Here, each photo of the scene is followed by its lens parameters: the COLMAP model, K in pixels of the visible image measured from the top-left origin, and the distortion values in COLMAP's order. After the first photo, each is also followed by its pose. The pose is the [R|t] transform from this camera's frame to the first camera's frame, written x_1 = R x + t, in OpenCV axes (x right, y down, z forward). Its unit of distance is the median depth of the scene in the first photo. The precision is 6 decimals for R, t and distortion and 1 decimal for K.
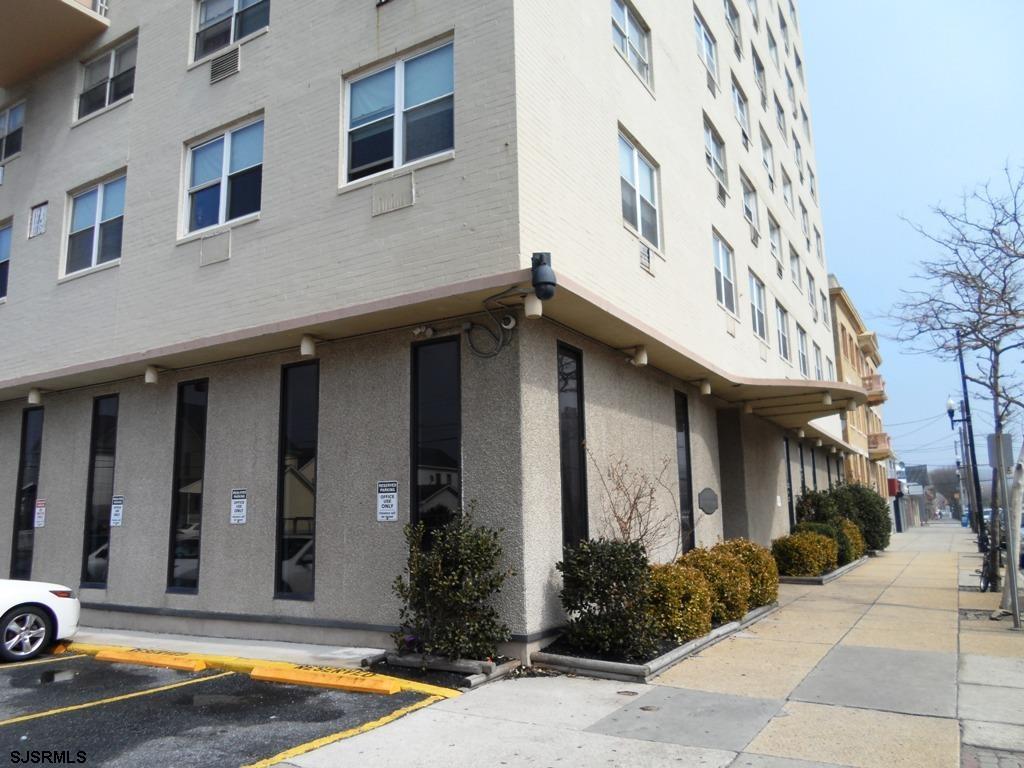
lens RADIAL K [[763.7, 0, 524.1], [0, 763.7, 384.6], [0, 0, 1]] dist [-0.063691, 0.049780]
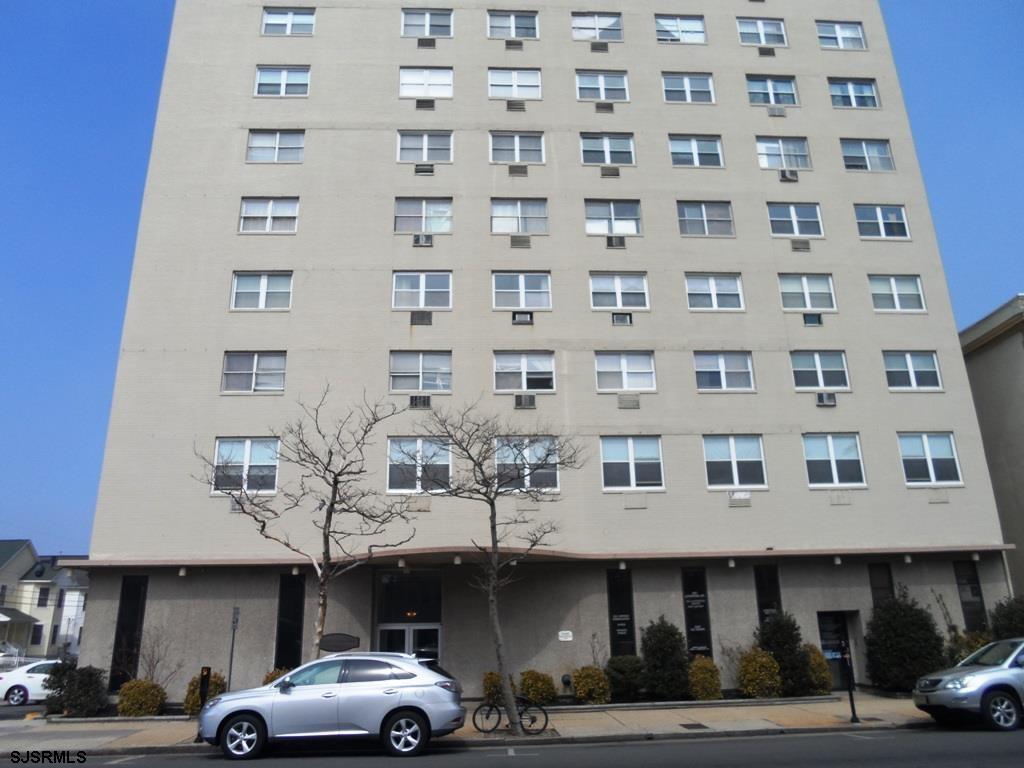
lens RADIAL K [[748.2, 0, 512.6], [0, 748.2, 401.7], [0, 0, 1]] dist [-0.066566, 0.048537]
pose [[0.552869, -0.247339, -0.795713, 2.020125], [0.159302, 0.968691, -0.190424, 0.032739], [0.817899, -0.021479, 0.574960, 0.550214]]
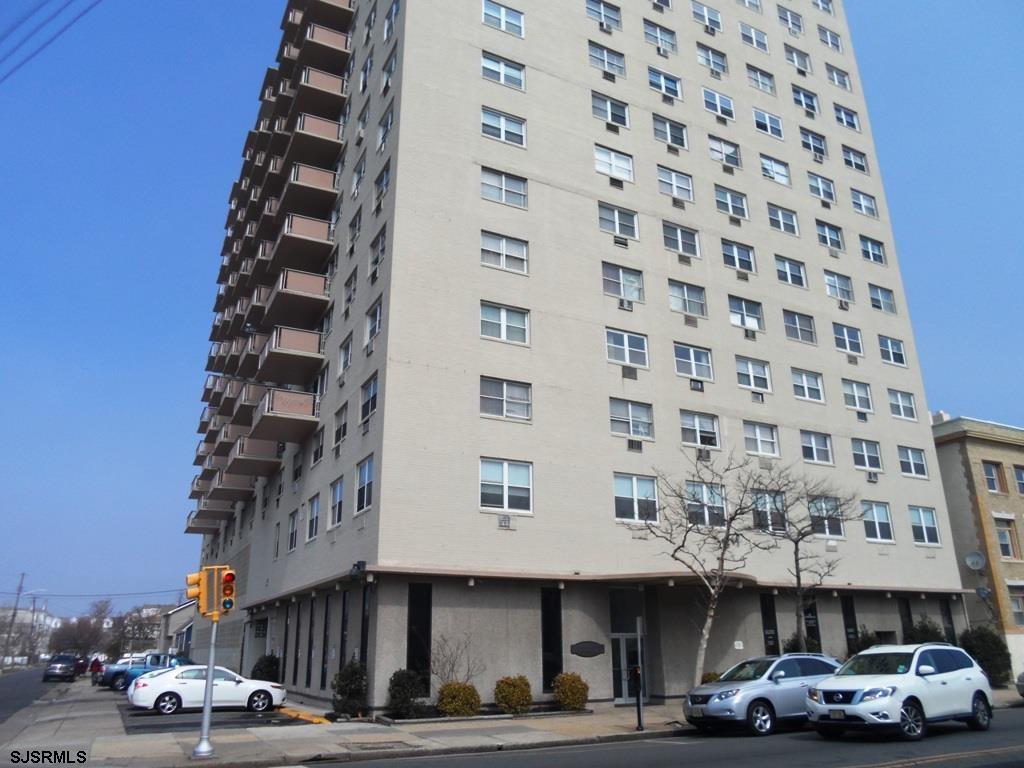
lens RADIAL K [[763.7, 0, 524.1], [0, 763.7, 384.6], [0, 0, 1]] dist [-0.063691, 0.049780]
pose [[0.849818, -0.161926, -0.501587, 1.277895], [0.084645, 0.981216, -0.173352, -0.175241], [0.520236, 0.104861, 0.847561, -0.686302]]
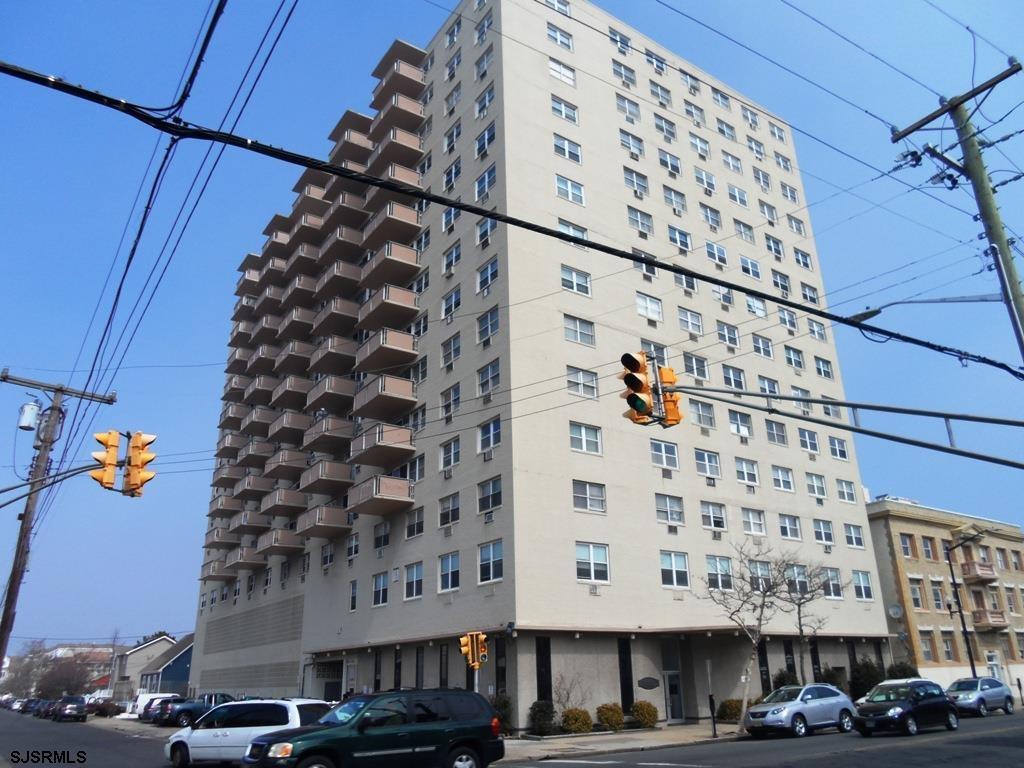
lens RADIAL K [[761.4, 0, 525.9], [0, 761.4, 389.0], [0, 0, 1]] dist [-0.070258, 0.055180]
pose [[0.912265, -0.148286, -0.381817, 1.092931], [0.075013, 0.976886, -0.200165, -0.351498], [0.402673, 0.153963, 0.902303, -1.636762]]
